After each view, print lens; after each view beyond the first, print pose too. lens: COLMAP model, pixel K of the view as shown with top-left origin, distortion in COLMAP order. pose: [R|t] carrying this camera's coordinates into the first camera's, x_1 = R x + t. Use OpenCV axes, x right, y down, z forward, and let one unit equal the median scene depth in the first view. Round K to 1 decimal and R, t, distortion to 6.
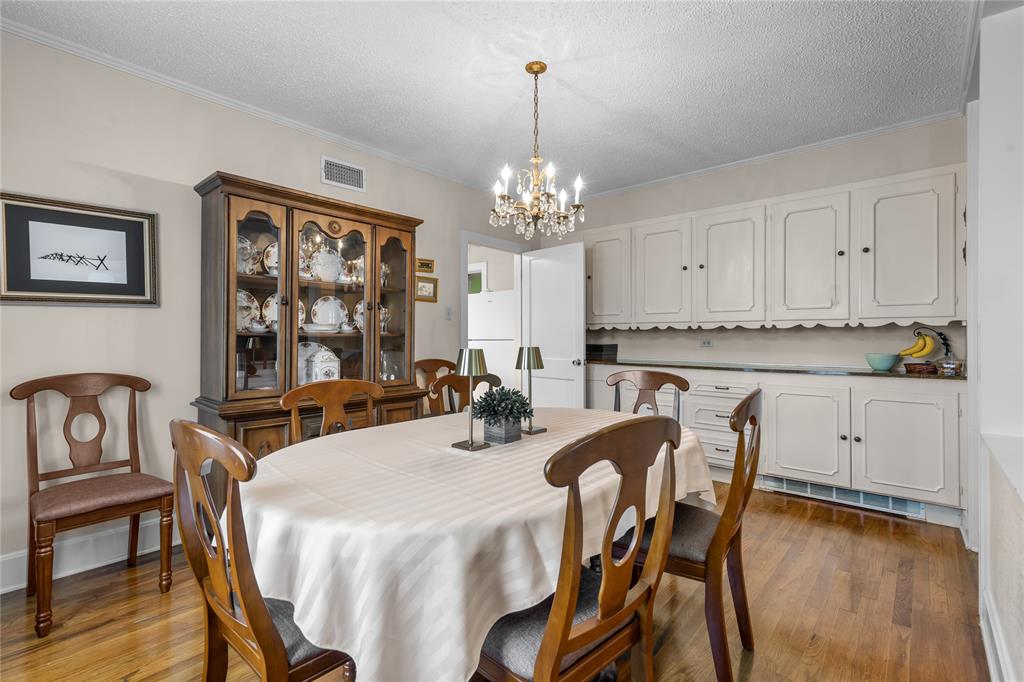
lens RADIAL K [[467.3, 0, 515.2], [0, 467.3, 339.3], [0, 0, 1]] dist [0.011402, -0.000983]
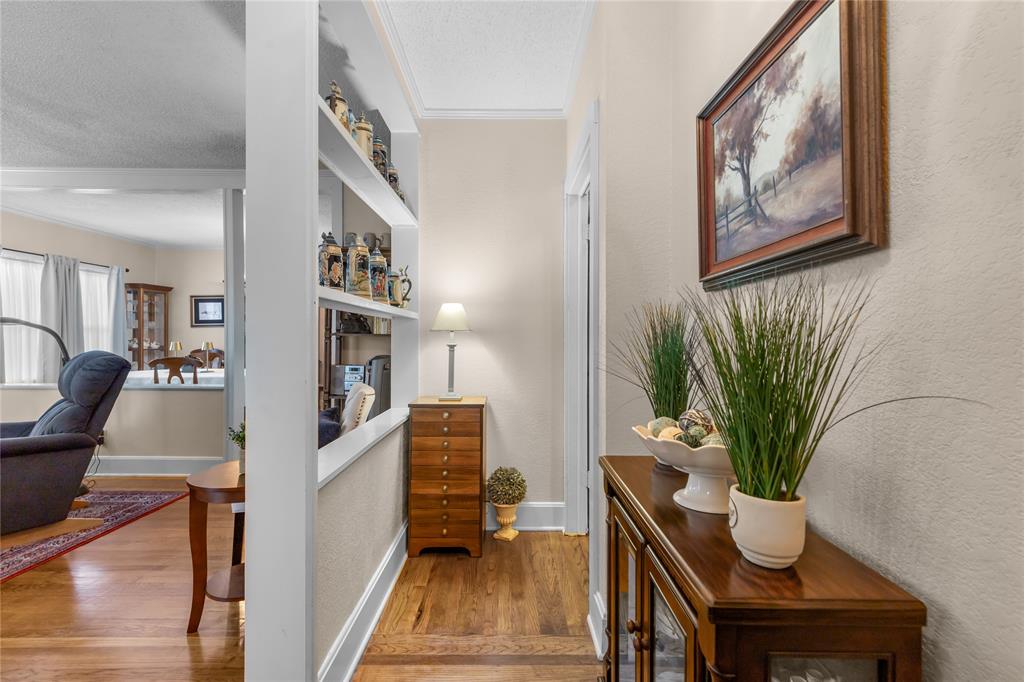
lens RADIAL K [[467.3, 0, 514.6], [0, 467.3, 335.1], [0, 0, 1]] dist [0.011402, -0.000983]
pose [[0.655277, 0.007313, -0.755353, 2.593243], [-0.008955, 0.999958, 0.001912, -0.039217], [0.755335, 0.005511, 0.655315, 0.433847]]
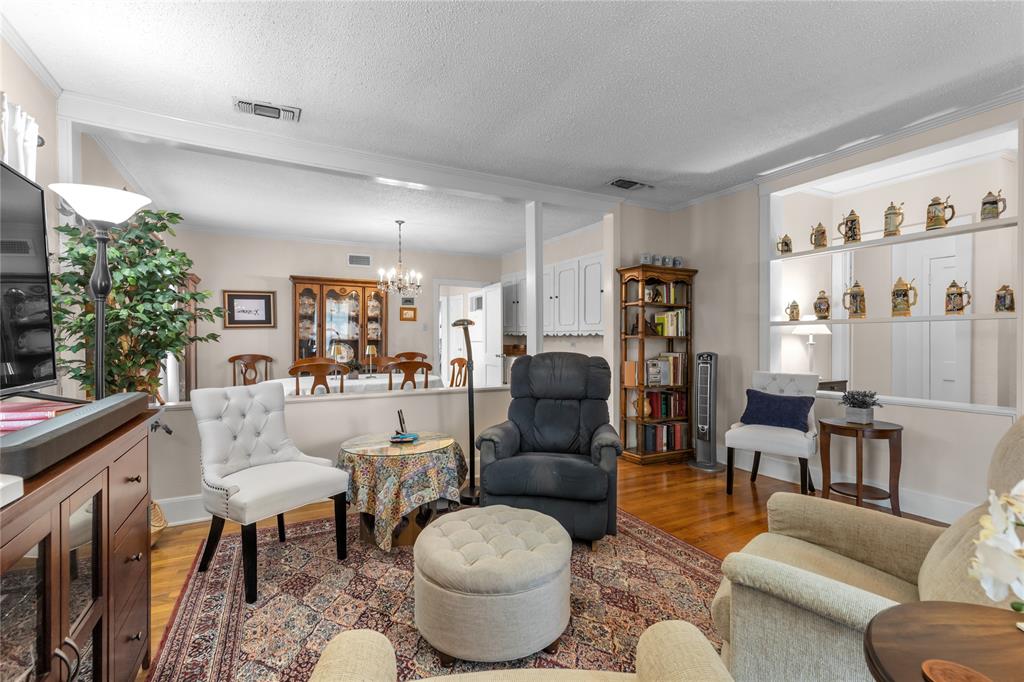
lens RADIAL K [[467.3, 0, 513.4], [0, 467.3, 340.1], [0, 0, 1]] dist [0.011402, -0.000983]
pose [[0.931061, 0.004885, -0.364830, 1.318086], [-0.003475, 0.999984, 0.004522, -0.023477], [0.364846, -0.002942, 0.931063, -0.852190]]
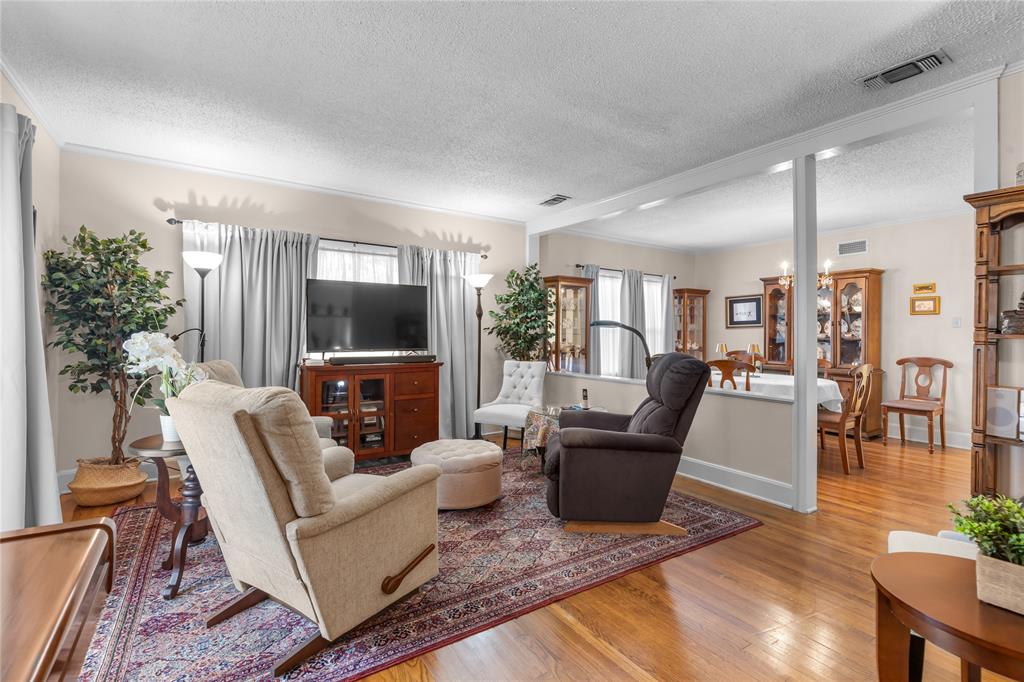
lens RADIAL K [[467.3, 0, 509.8], [0, 467.3, 336.8], [0, 0, 1]] dist [0.011402, -0.000983]
pose [[-0.271750, 0.007853, -0.962336, 2.222787], [-0.007111, 0.999923, 0.010168, -0.035134], [0.962342, 0.009606, -0.271673, 0.329069]]
